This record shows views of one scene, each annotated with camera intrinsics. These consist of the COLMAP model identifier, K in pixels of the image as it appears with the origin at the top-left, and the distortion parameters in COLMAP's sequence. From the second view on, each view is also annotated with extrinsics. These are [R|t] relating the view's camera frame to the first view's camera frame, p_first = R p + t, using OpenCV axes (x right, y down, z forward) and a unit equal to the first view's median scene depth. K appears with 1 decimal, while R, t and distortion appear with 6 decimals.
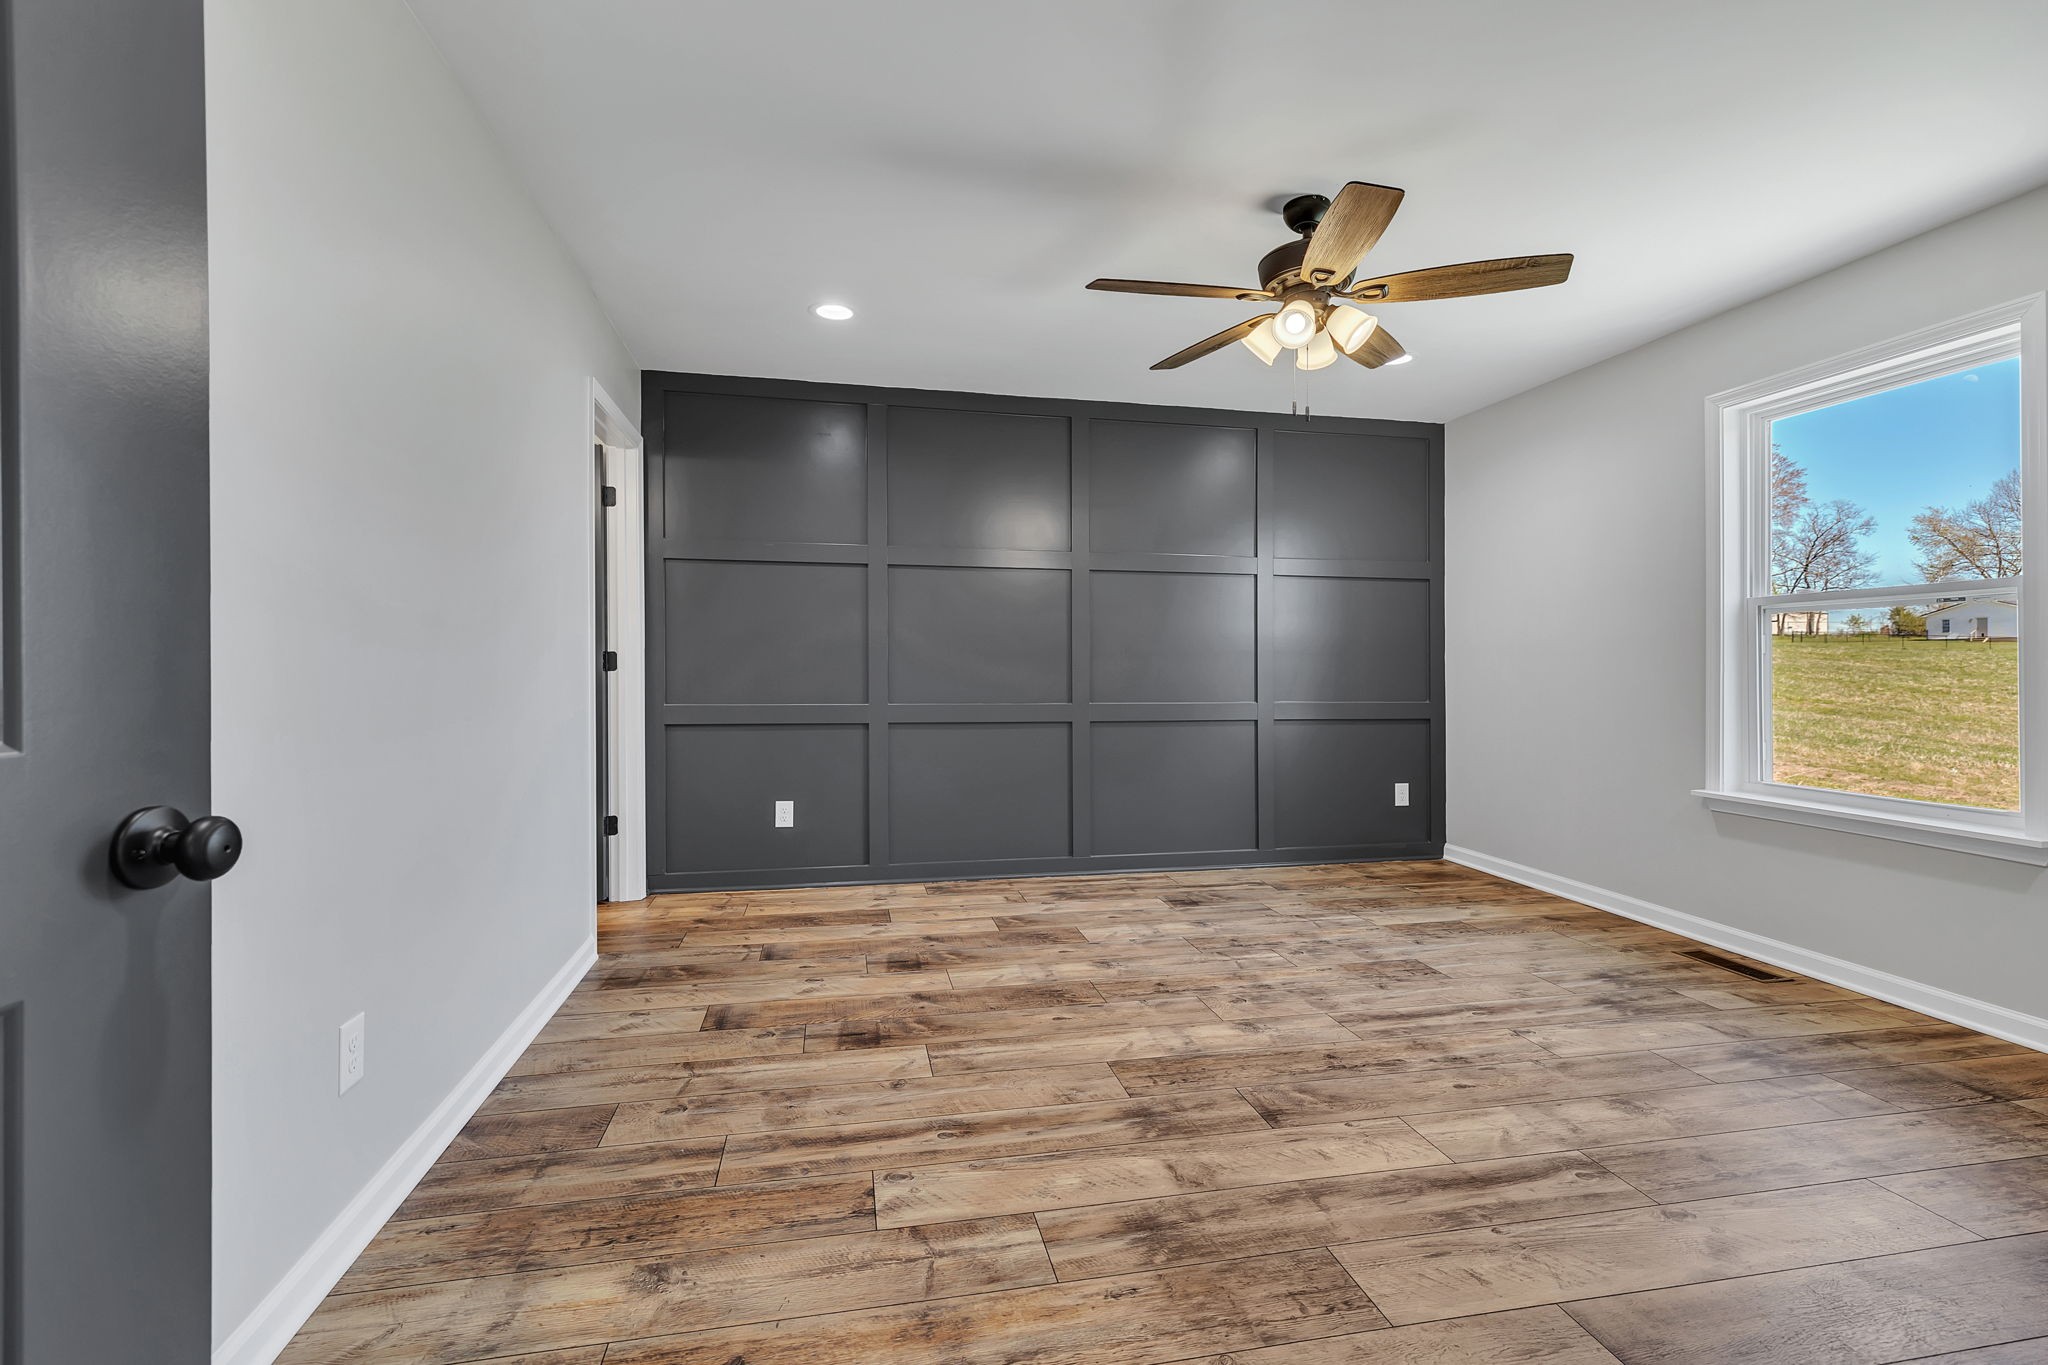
lens RADIAL K [[889.4, 0, 1020.9], [0, 889.4, 673.9], [0, 0, 1]] dist [0.000466, 0.000240]
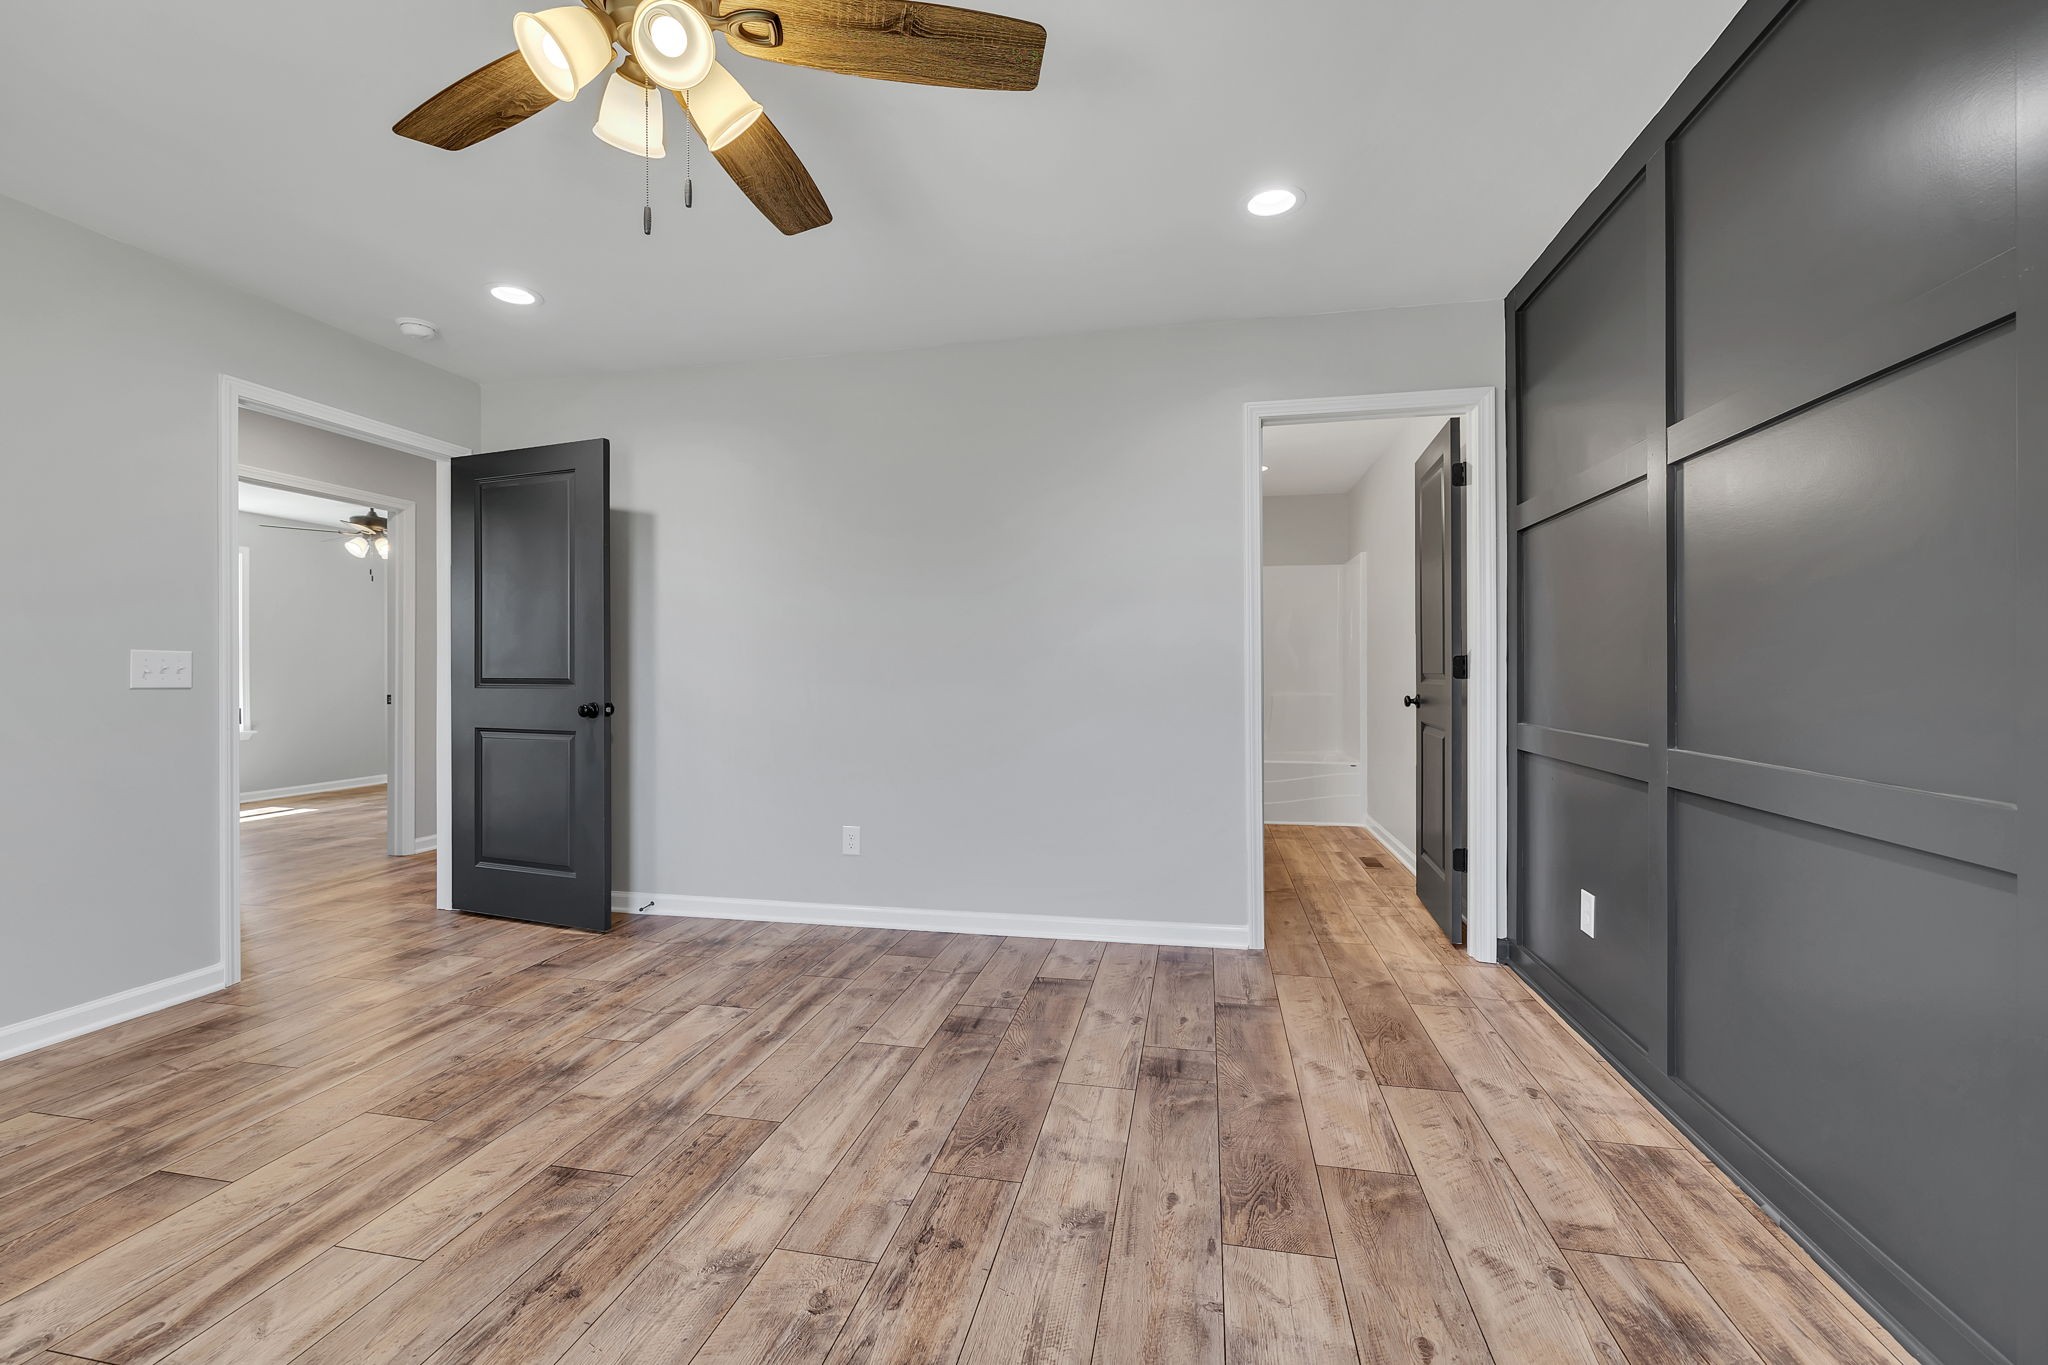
lens RADIAL K [[886.5, 0, 1009.3], [0, 886.5, 524.8], [0, 0, 1]] dist [-0.000589, -0.000167]
pose [[-0.409282, -0.150439, -0.899920, 0.814658], [-0.005955, 0.986733, -0.162243, -0.006406], [0.912389, -0.061044, -0.404748, 1.473467]]
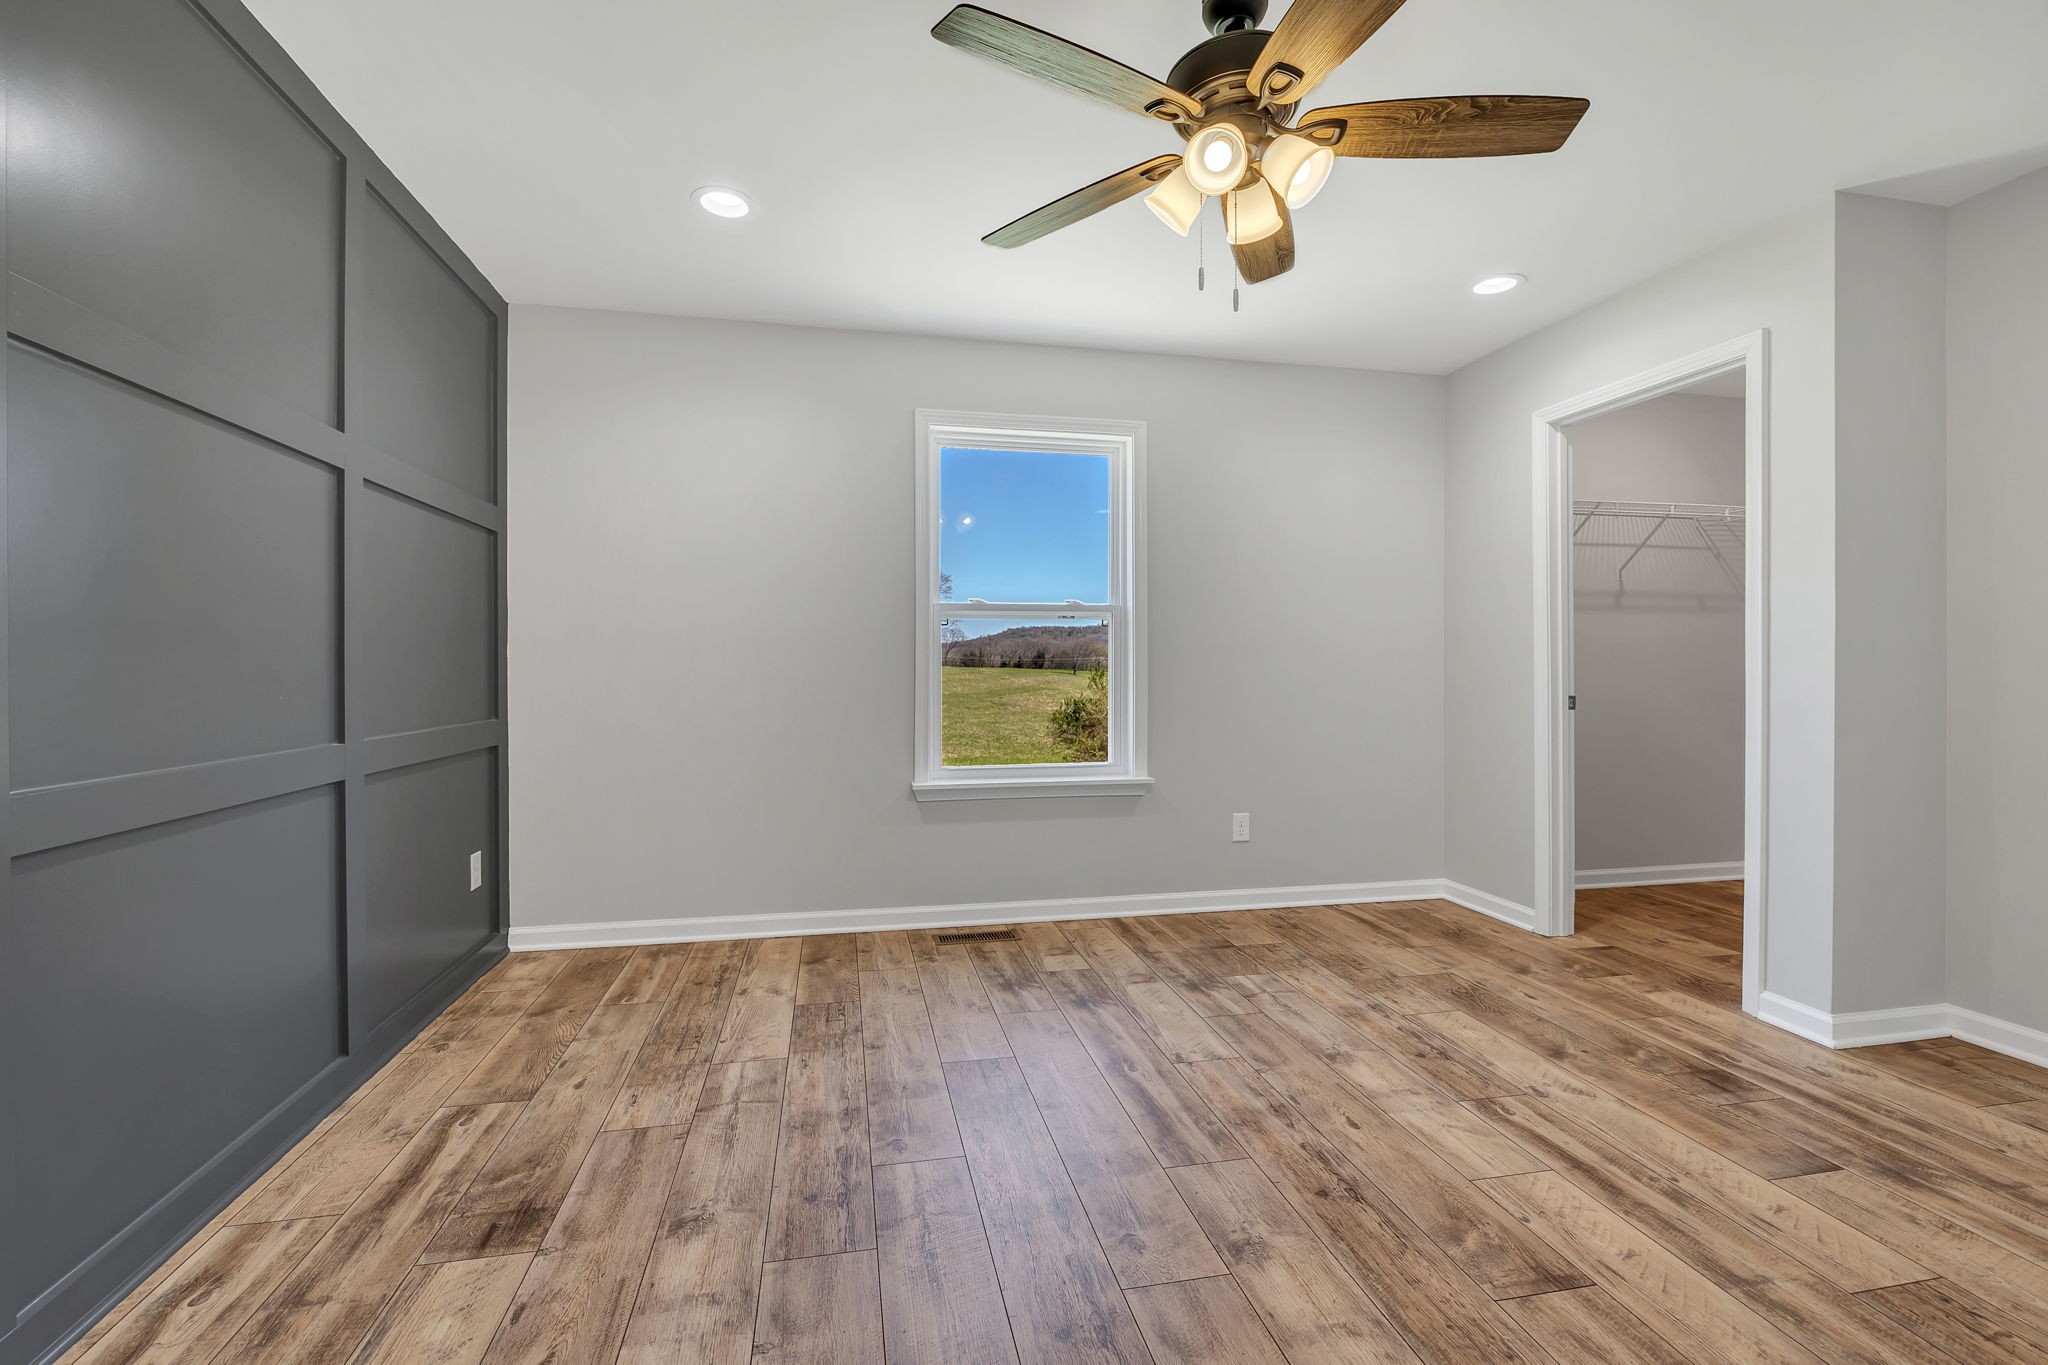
lens RADIAL K [[889.4, 0, 1020.9], [0, 889.4, 673.9], [0, 0, 1]] dist [0.000466, 0.000240]
pose [[-0.000150, -0.014783, 0.999891, -0.363562], [0.007742, 0.999861, 0.014784, -0.015132], [-0.999970, 0.007743, -0.000035, 1.172321]]
